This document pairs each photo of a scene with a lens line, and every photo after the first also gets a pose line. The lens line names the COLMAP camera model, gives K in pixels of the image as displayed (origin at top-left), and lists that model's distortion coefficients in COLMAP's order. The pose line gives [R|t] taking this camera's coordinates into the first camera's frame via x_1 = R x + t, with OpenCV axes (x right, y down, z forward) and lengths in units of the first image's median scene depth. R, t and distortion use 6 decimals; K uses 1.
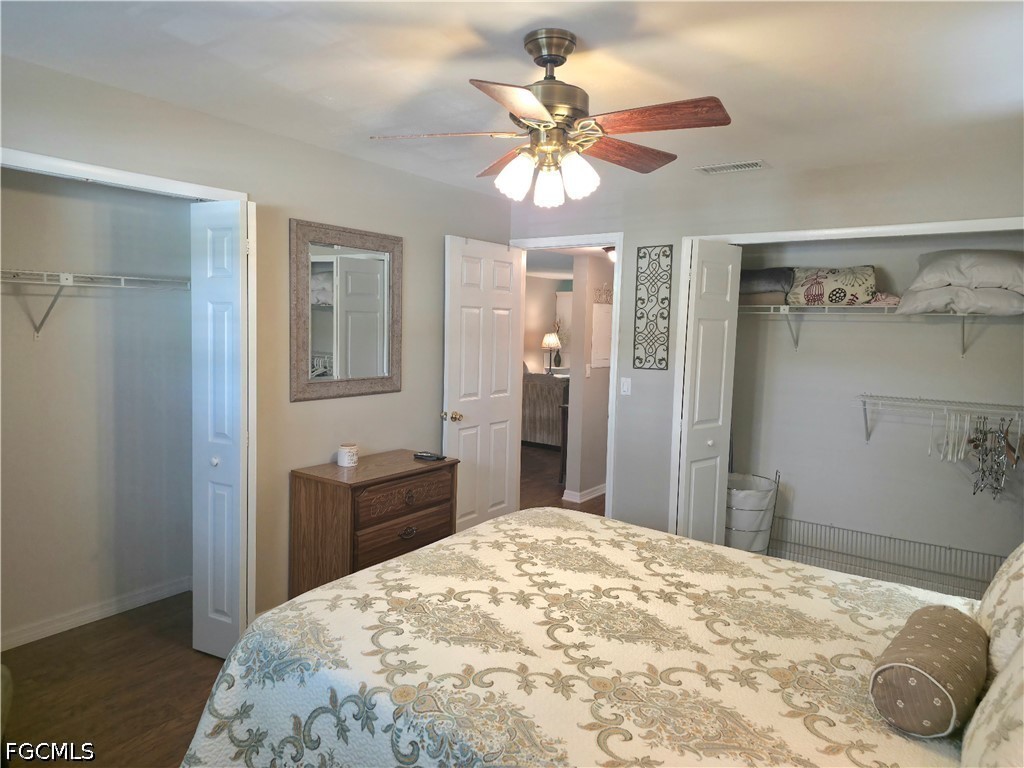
lens RADIAL K [[666.7, 0, 518.9], [0, 666.7, 382.3], [0, 0, 1]] dist [0.083195, -0.062224]
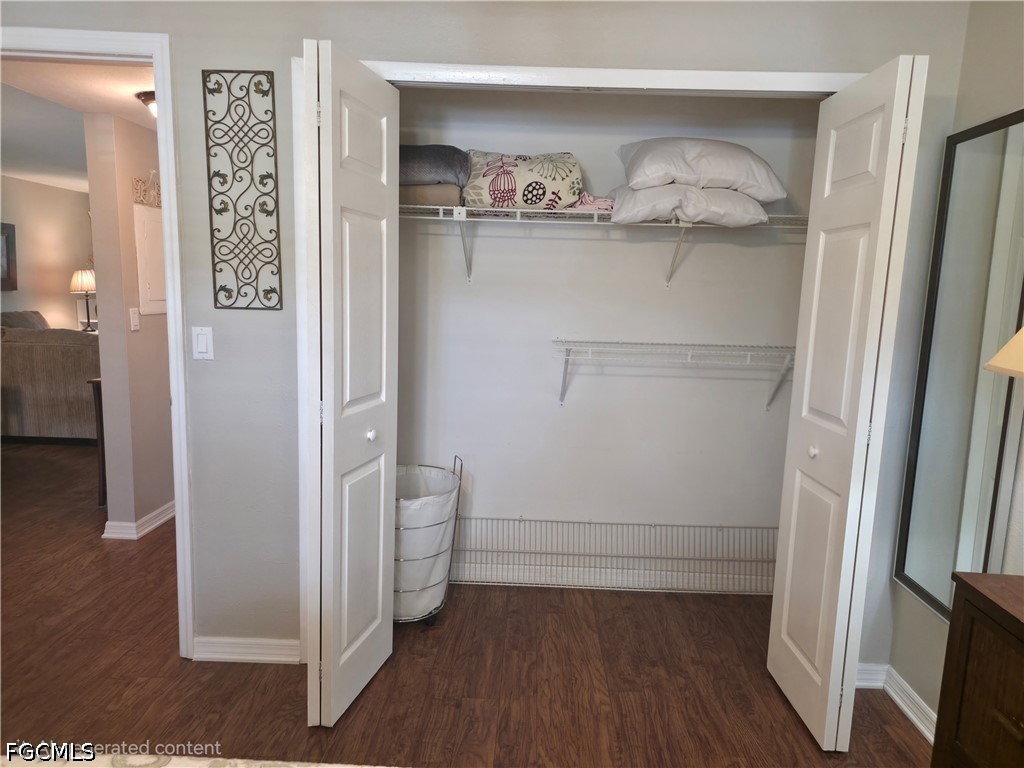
lens RADIAL K [[669.3, 0, 517.4], [0, 669.3, 389.3], [0, 0, 1]] dist [0.068400, -0.044074]
pose [[0.835554, -0.081504, 0.543329, 0.076560], [0.037974, 0.995137, 0.090881, 0.003824], [-0.548094, -0.055304, 0.834587, 0.428903]]
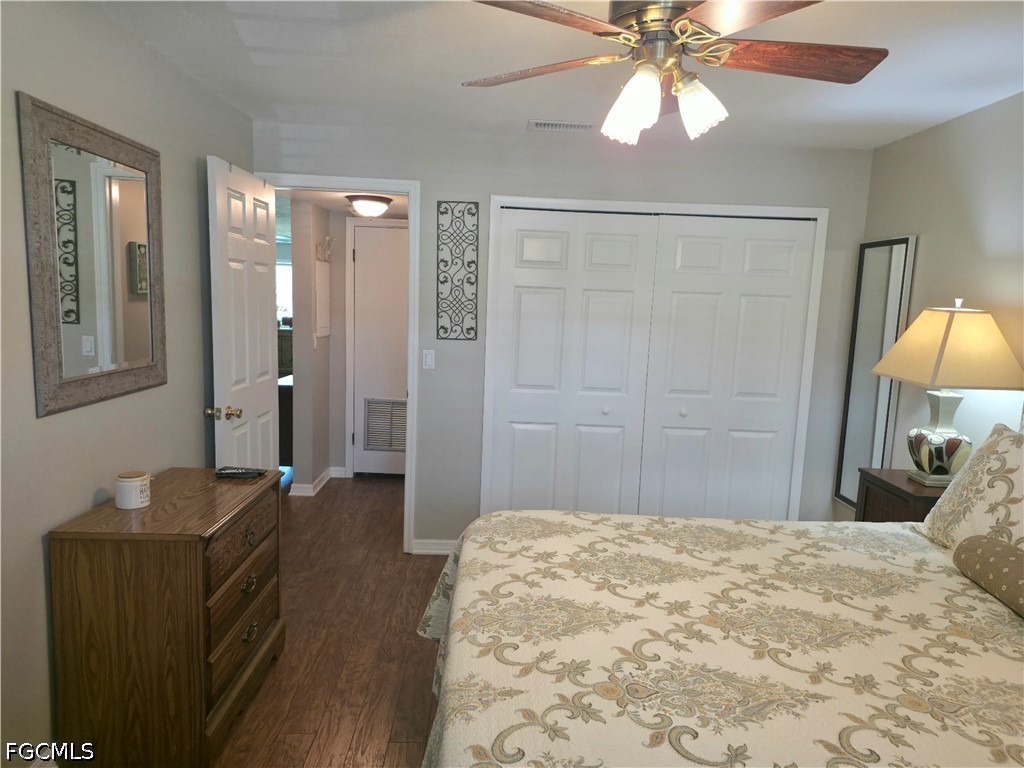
lens RADIAL K [[657.4, 0, 532.0], [0, 657.4, 404.0], [0, 0, 1]] dist [0.073940, -0.065000]
pose [[0.789588, -0.090624, 0.606908, -0.285580], [0.033919, 0.993968, 0.104291, -0.023105], [-0.612699, -0.061761, 0.787900, 0.226998]]
